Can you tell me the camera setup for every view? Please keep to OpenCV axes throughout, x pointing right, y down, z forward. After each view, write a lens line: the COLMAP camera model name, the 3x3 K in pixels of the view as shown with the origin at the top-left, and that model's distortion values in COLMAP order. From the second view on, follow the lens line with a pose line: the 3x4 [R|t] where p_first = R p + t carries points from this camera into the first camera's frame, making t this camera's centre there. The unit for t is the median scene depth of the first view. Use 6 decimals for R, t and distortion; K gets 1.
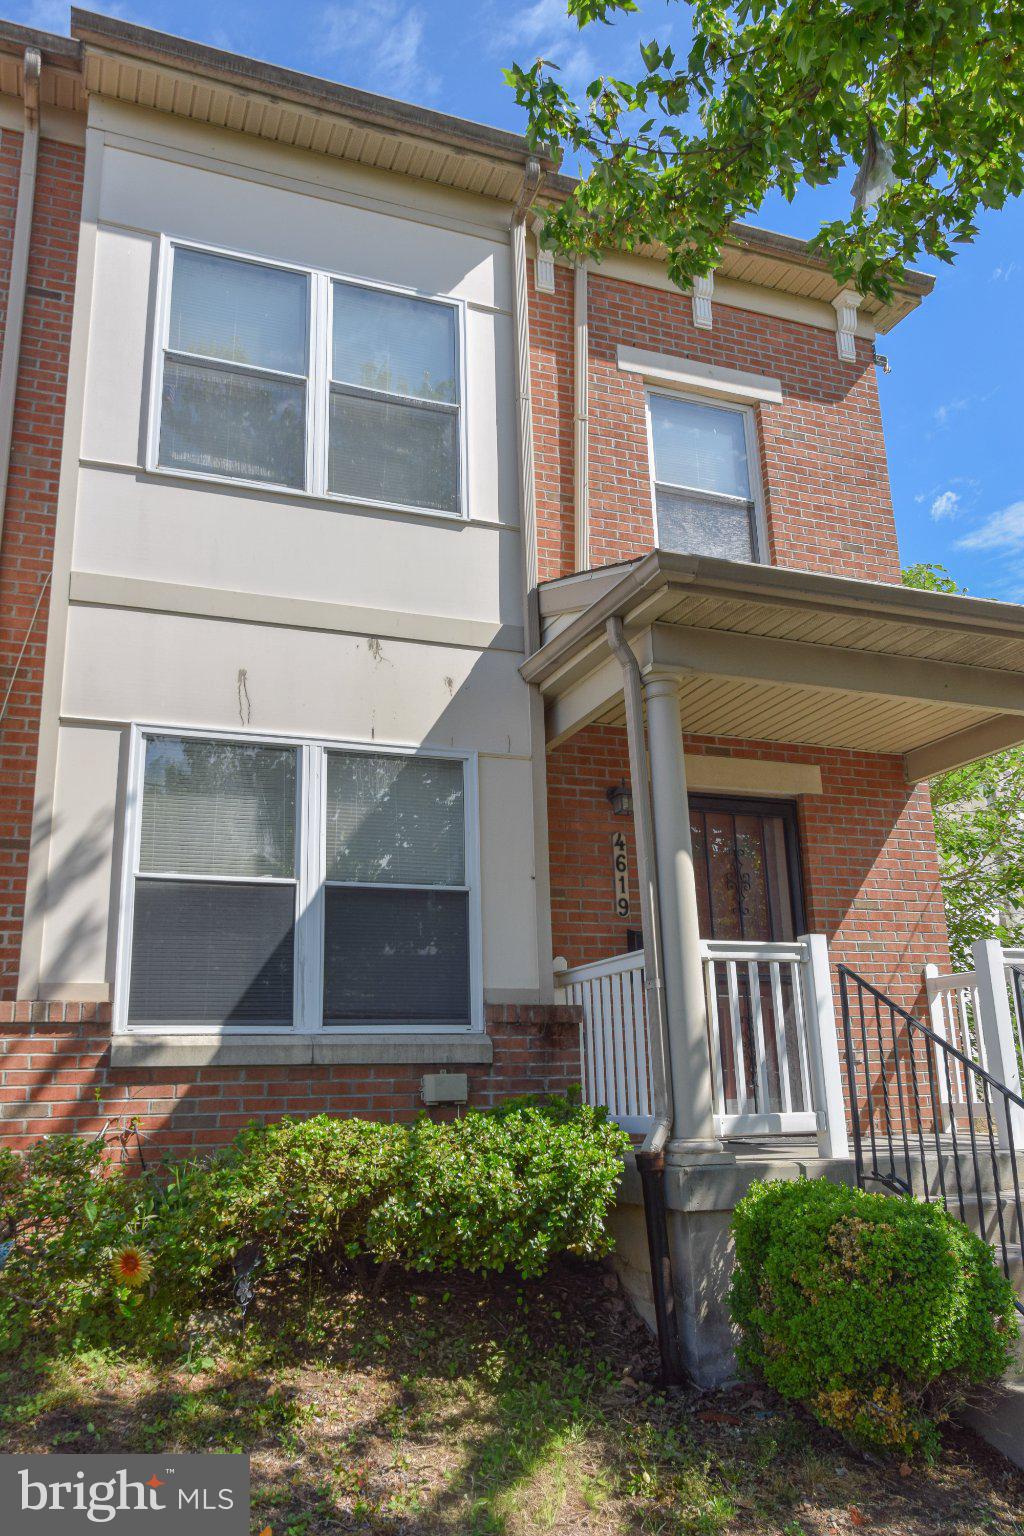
lens RADIAL K [[1199.3, 0, 512.0], [0, 1199.3, 768.0], [0, 0, 1]] dist [-0.000807, 0.004329]
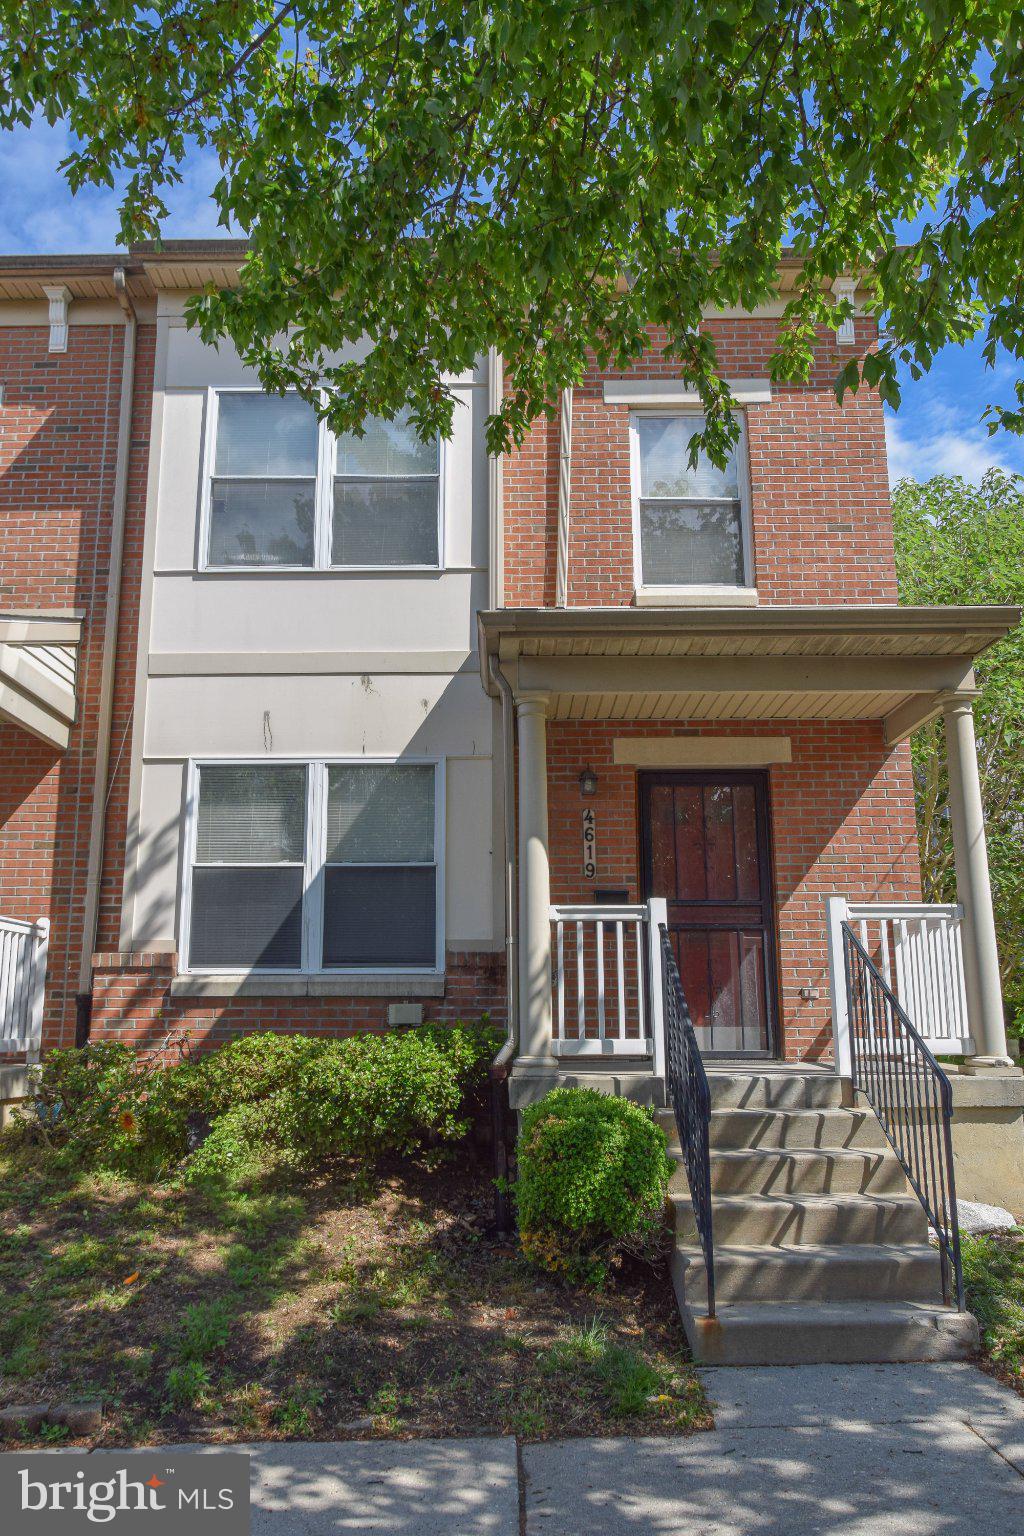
lens RADIAL K [[1218.3, 0, 512.0], [0, 1218.3, 768.0], [0, 0, 1]] dist [0.002114, -0.001951]
pose [[0.926626, -0.054879, -0.371958, 0.539738], [0.080976, 0.995203, 0.054896, -0.069588], [0.367161, -0.080988, 0.926625, -0.190884]]
